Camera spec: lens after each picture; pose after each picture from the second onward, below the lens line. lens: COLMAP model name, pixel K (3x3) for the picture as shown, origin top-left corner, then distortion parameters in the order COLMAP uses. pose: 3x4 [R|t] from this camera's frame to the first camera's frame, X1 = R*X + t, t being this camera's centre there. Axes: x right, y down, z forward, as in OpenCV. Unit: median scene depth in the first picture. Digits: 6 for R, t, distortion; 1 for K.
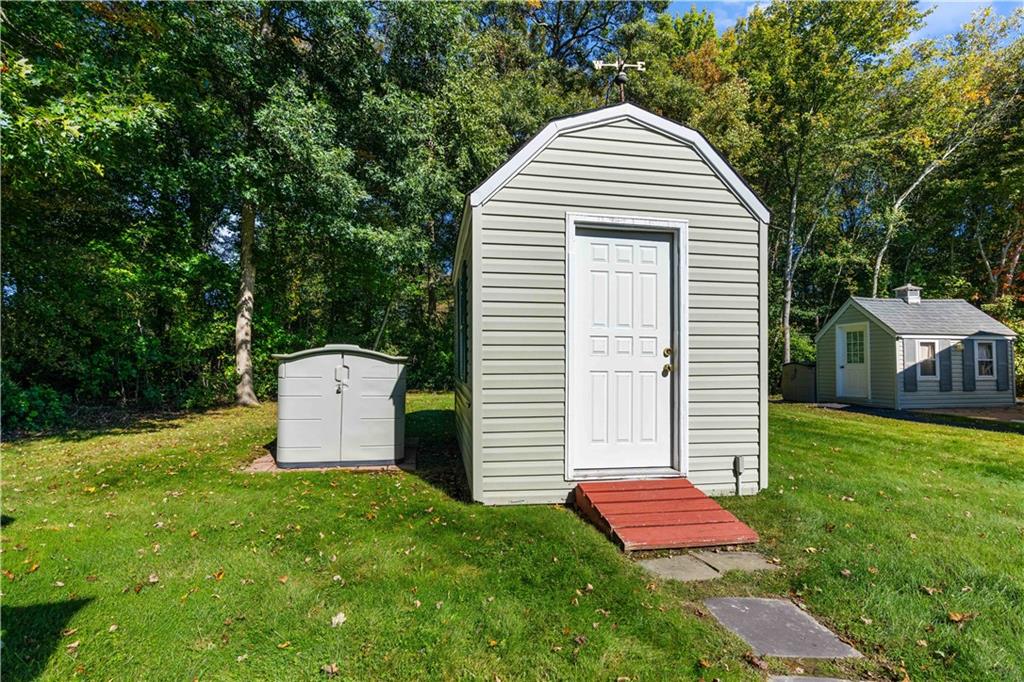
lens RADIAL K [[457.6, 0, 511.0], [0, 457.6, 353.4], [0, 0, 1]] dist [-0.001243, -0.000263]
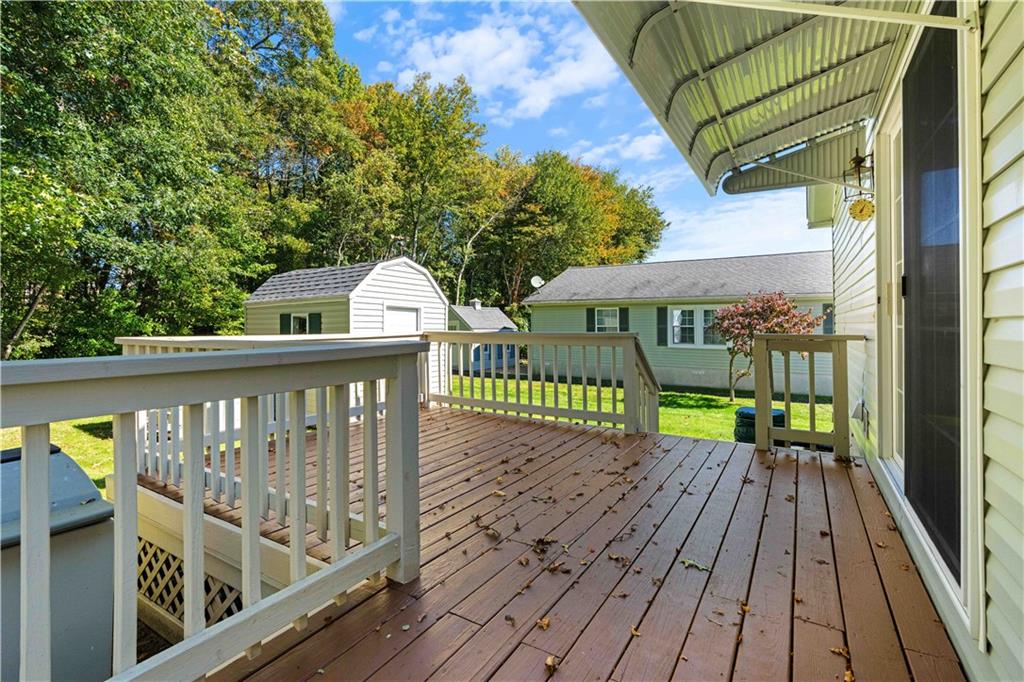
lens RADIAL K [[467.4, 0, 517.0], [0, 467.4, 334.9], [0, 0, 1]] dist [-0.003035, -0.000315]
pose [[0.676489, -0.012246, 0.736351, -0.301615], [-0.007834, 0.999686, 0.023822, -0.050971], [-0.736411, -0.021884, 0.676180, -0.288310]]
